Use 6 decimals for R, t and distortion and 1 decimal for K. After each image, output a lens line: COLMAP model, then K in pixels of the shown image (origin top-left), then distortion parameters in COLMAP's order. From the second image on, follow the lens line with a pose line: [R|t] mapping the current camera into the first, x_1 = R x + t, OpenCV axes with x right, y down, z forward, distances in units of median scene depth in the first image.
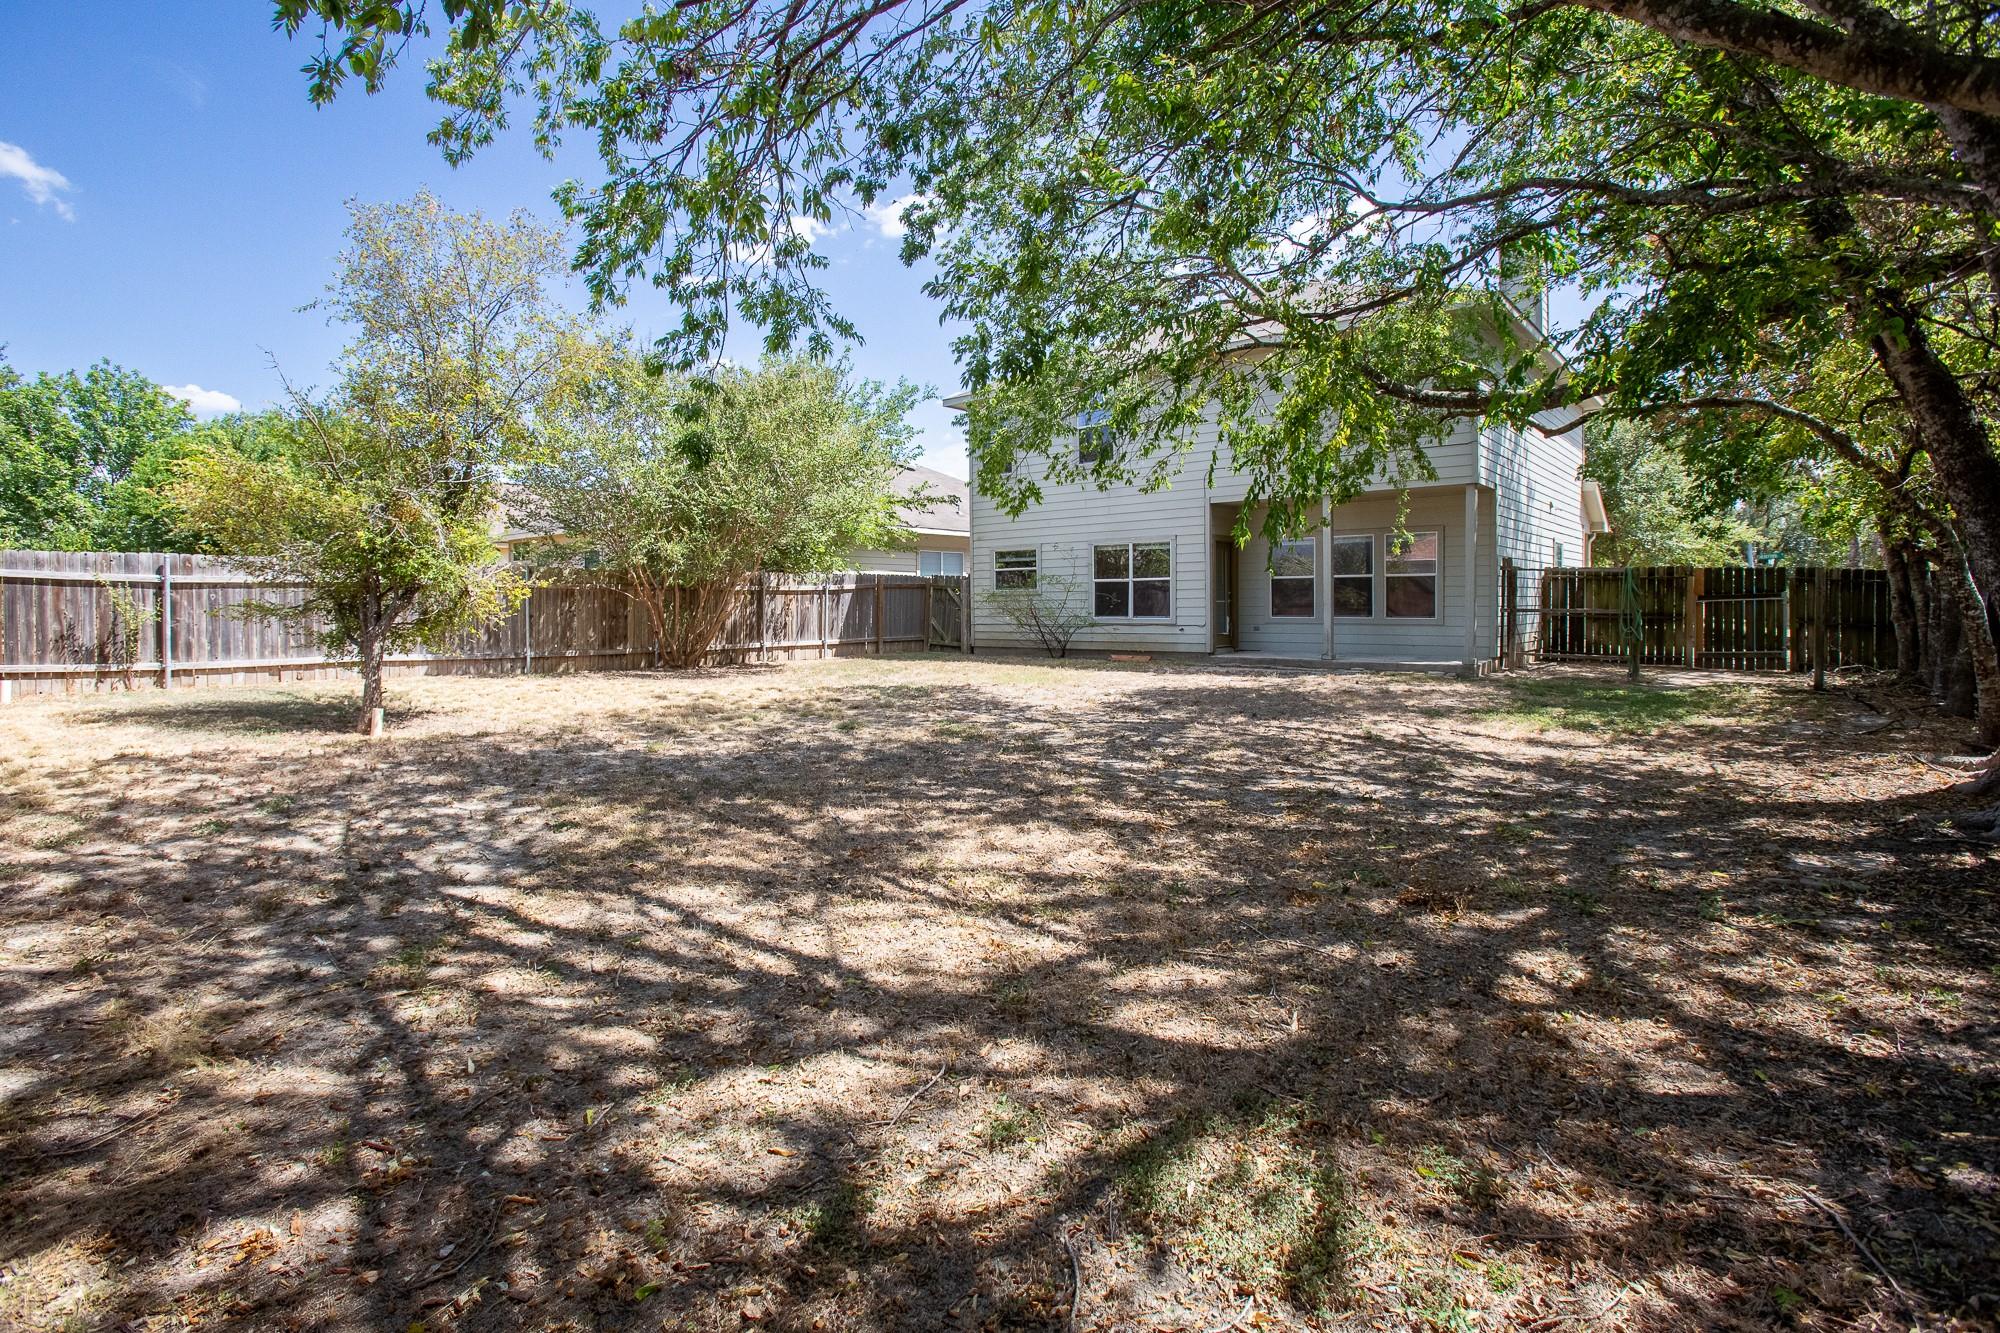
lens RADIAL K [[958.5, 0, 1000.0], [0, 958.5, 666.5], [0, 0, 1]] dist [-0.002681, -0.000039]
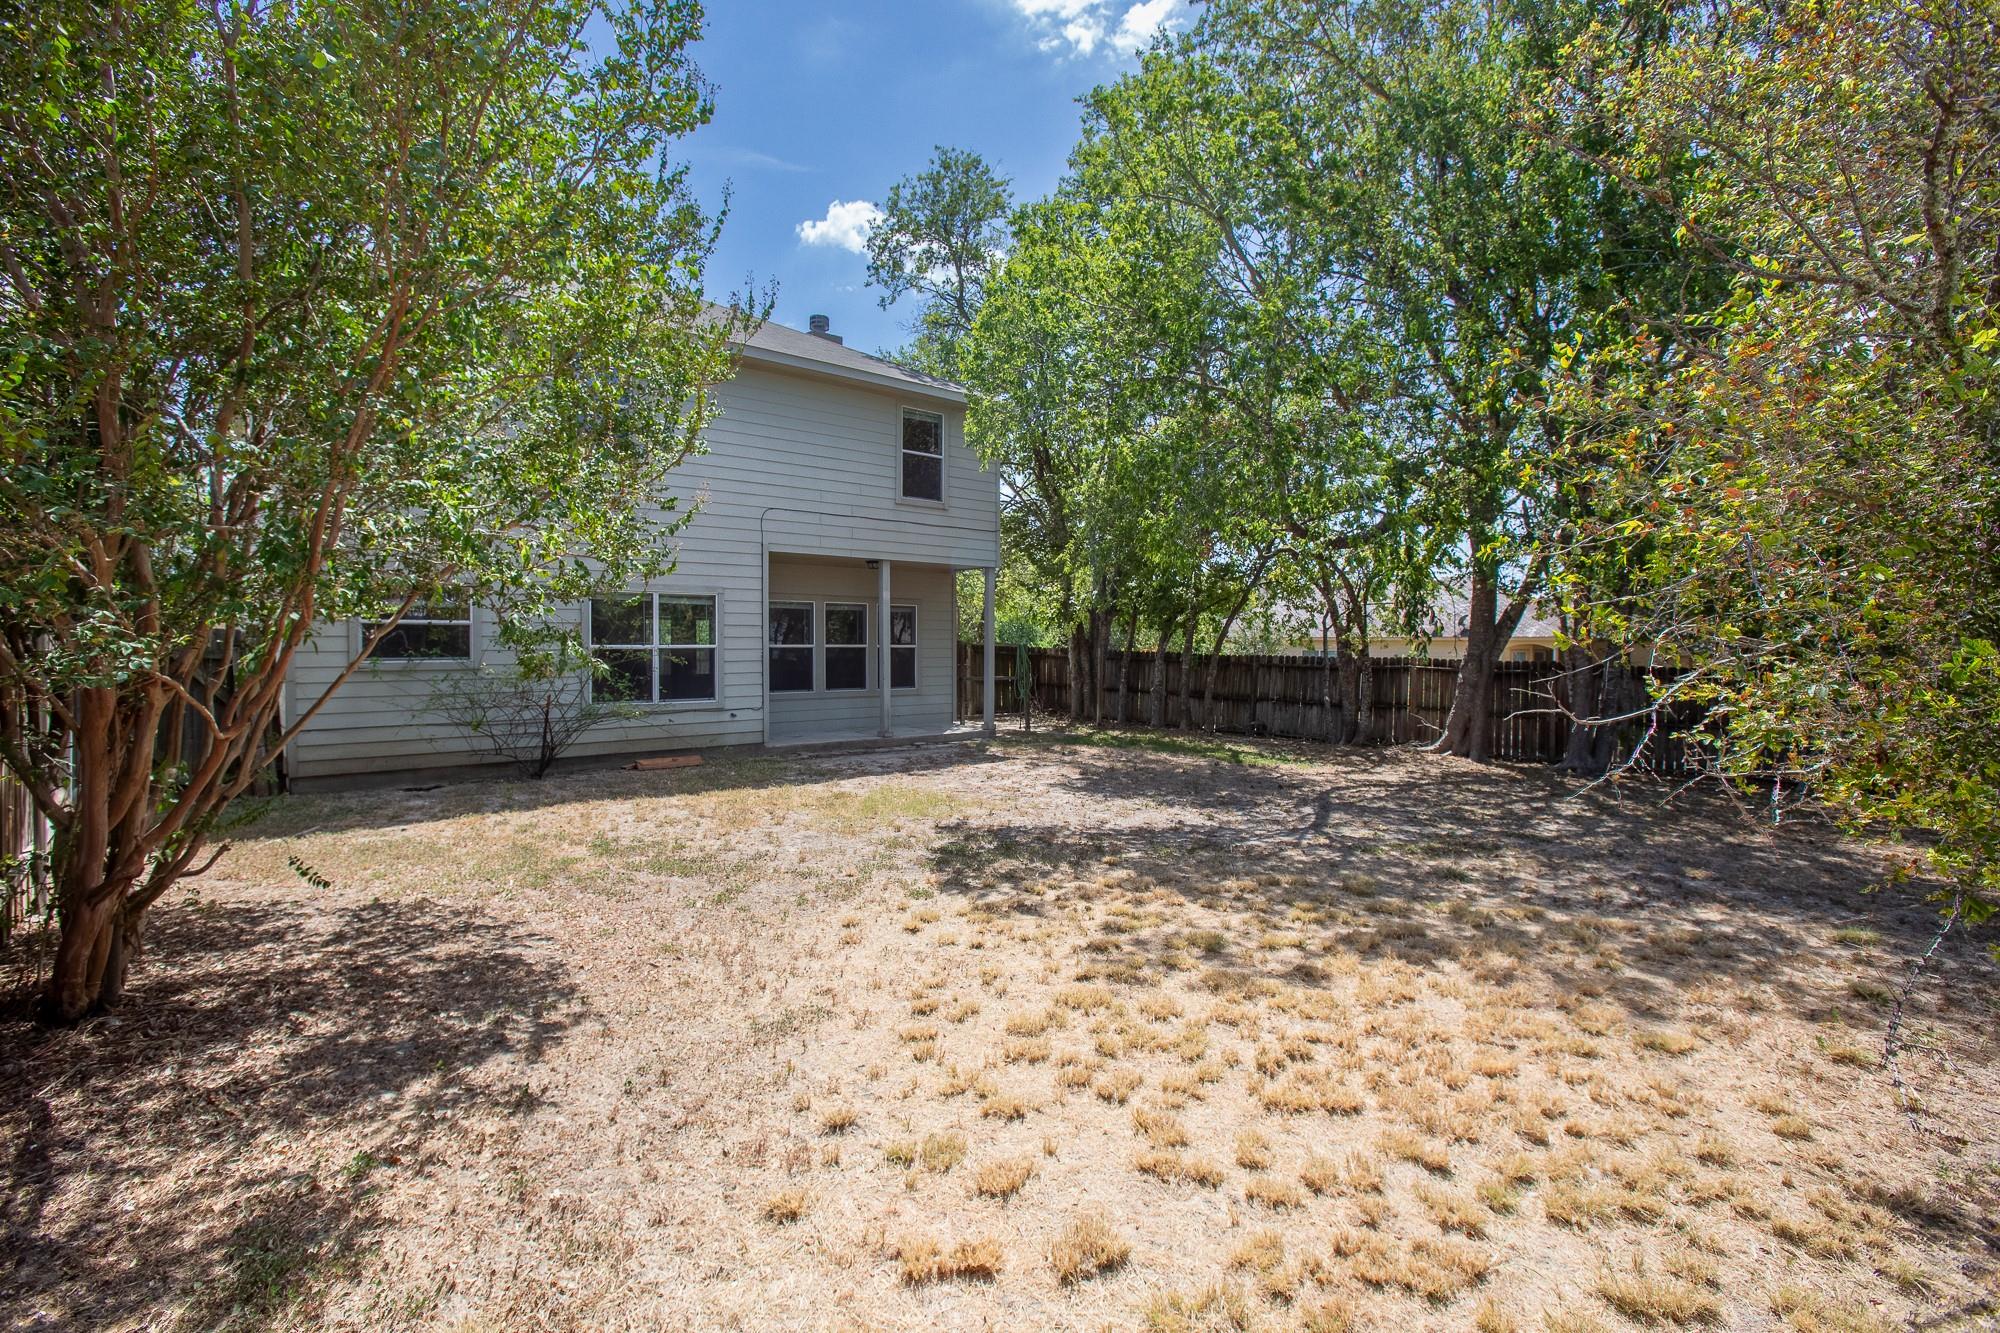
lens RADIAL K [[958.5, 0, 1000.0], [0, 958.5, 666.5], [0, 0, 1]] dist [-0.002681, -0.000039]
pose [[0.119605, -0.006252, 0.992802, -0.503462], [0.070667, 0.997497, -0.002231, -0.058514], [-0.990303, 0.070425, 0.119747, 0.693189]]
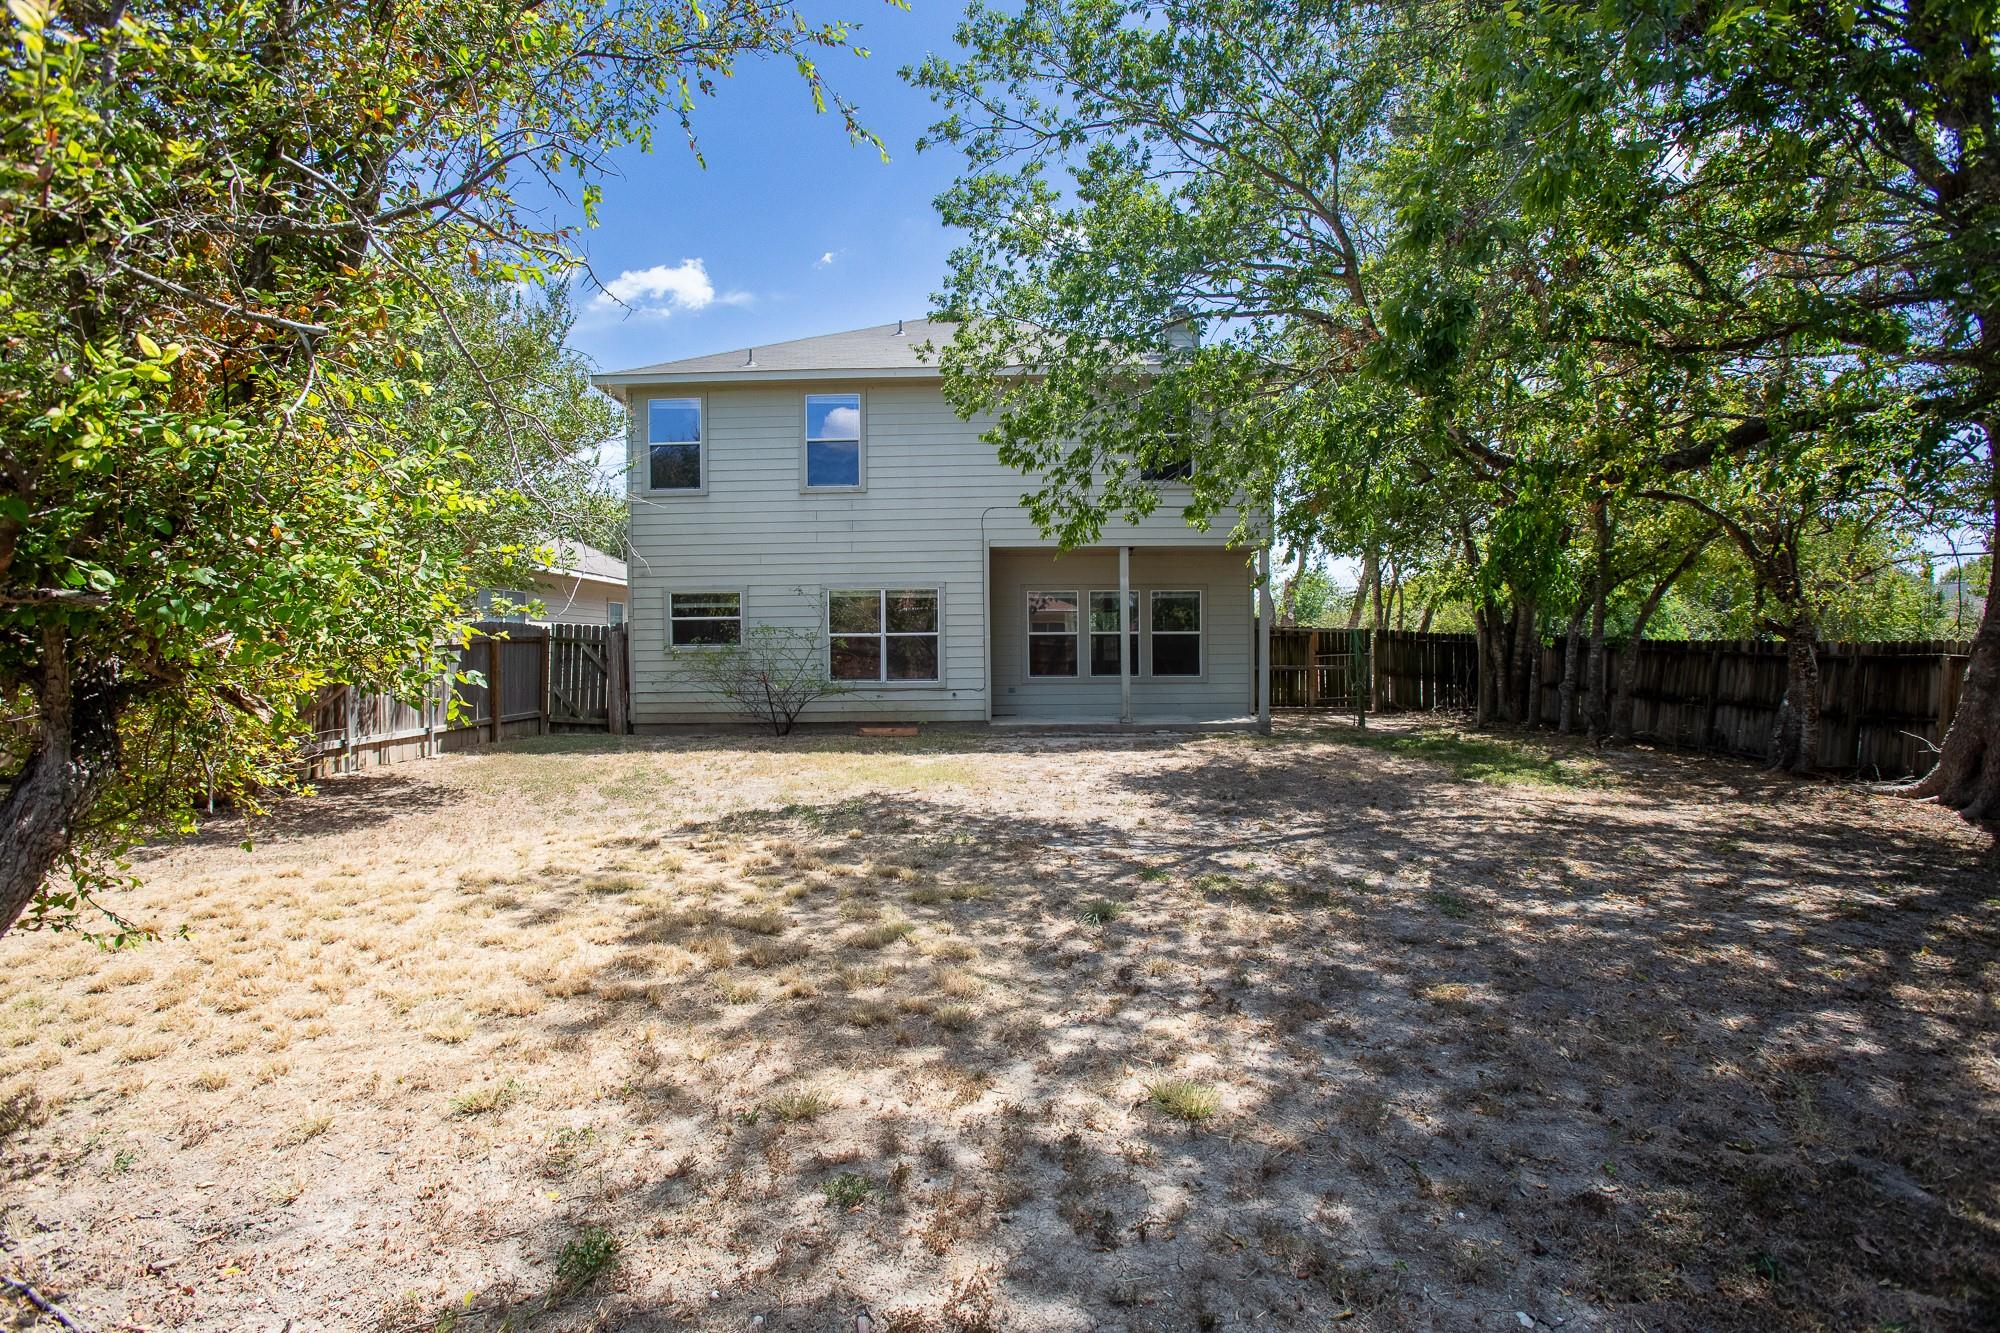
lens RADIAL K [[958.5, 0, 1000.0], [0, 958.5, 666.5], [0, 0, 1]] dist [-0.002681, -0.000039]
pose [[0.787996, -0.009971, 0.615600, -0.286119], [0.046483, 0.997979, -0.043336, -0.024484], [-0.613923, 0.062764, 0.786866, 0.311076]]
